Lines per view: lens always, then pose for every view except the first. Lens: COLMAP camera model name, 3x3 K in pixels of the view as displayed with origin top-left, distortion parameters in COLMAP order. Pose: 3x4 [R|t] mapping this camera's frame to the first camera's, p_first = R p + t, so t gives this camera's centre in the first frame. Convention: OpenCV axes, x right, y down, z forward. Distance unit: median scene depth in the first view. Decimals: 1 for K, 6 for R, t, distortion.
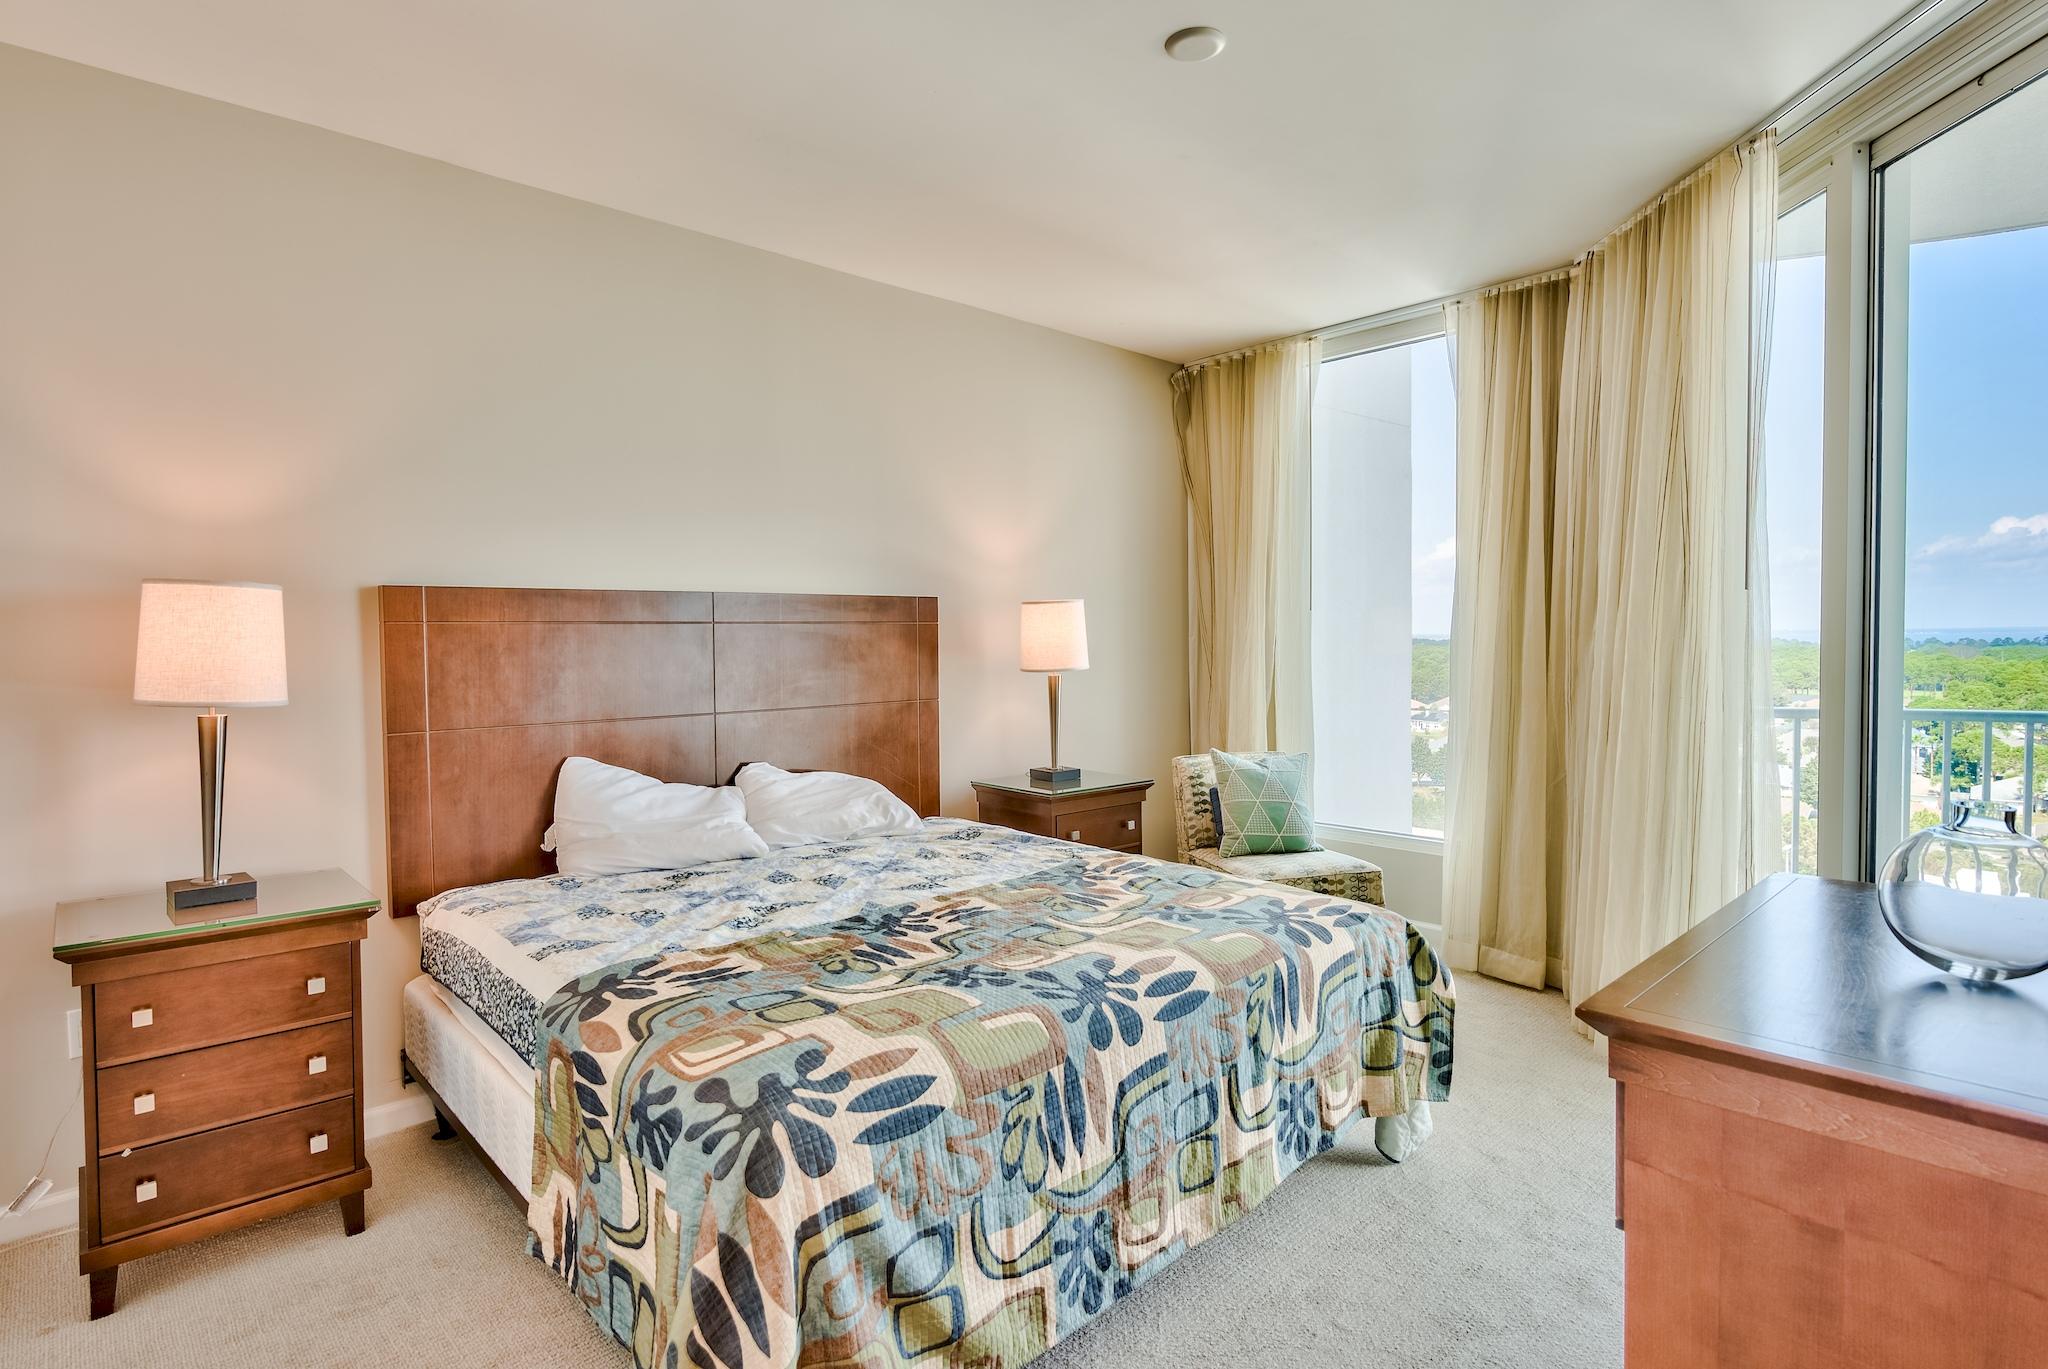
lens RADIAL K [[1055.3, 0, 1023.2], [0, 1055.3, 643.3], [0, 0, 1]] dist [-0.000904, -0.000662]
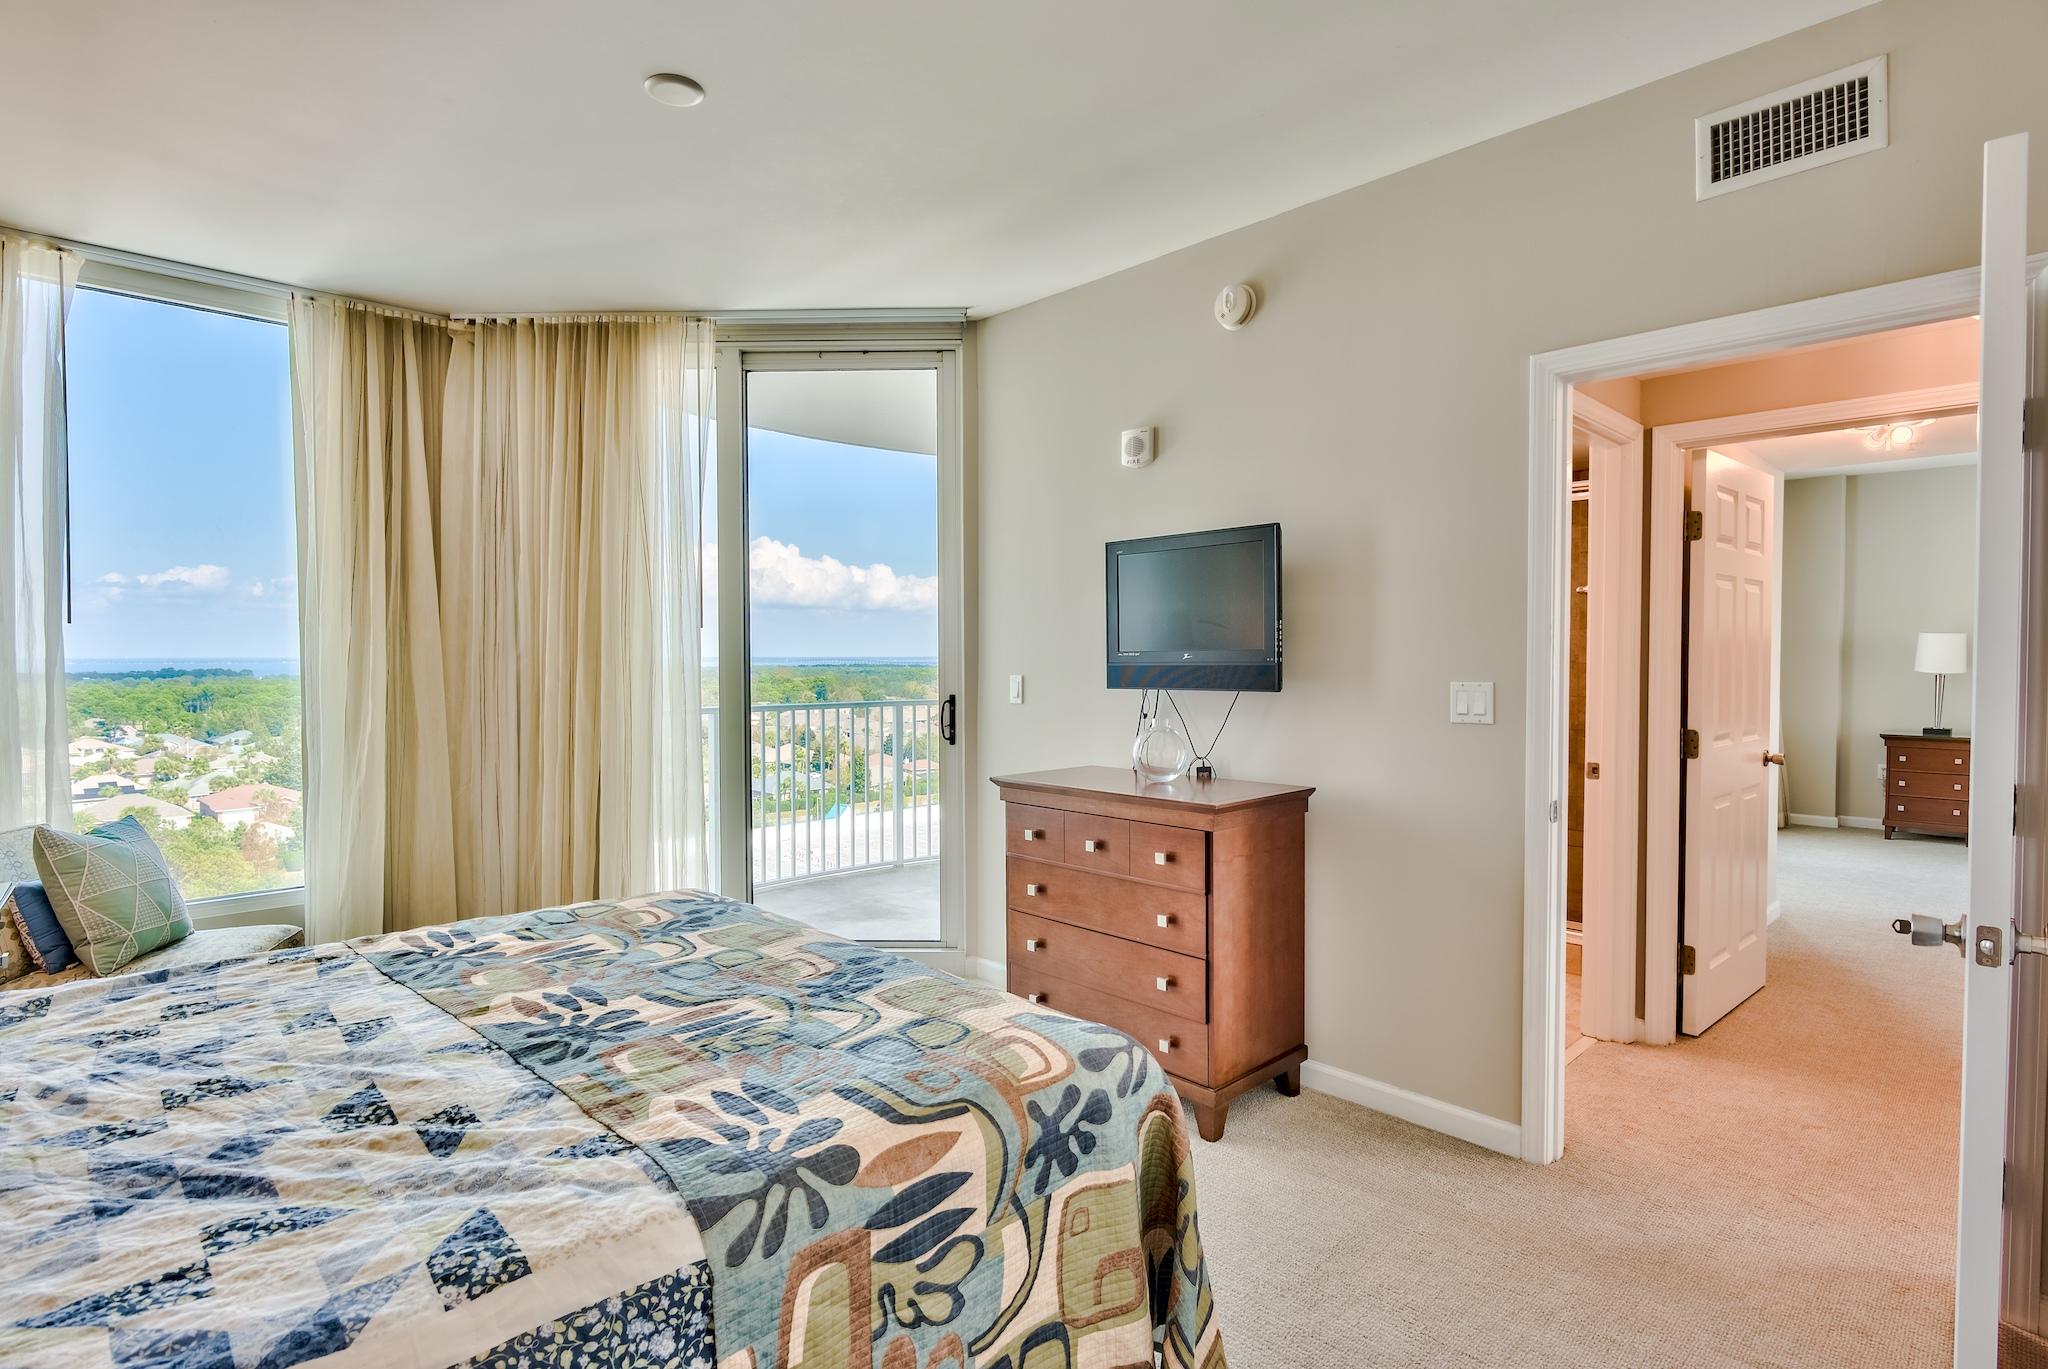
lens RADIAL K [[1015.8, 0, 1041.3], [0, 1015.8, 660.9], [0, 0, 1]] dist [-0.000495, -0.000706]
pose [[-0.023546, 0.007671, 0.999693, -0.893119], [0.007038, 0.999947, -0.007507, 0.008483], [-0.999698, 0.006859, -0.023599, 0.706011]]
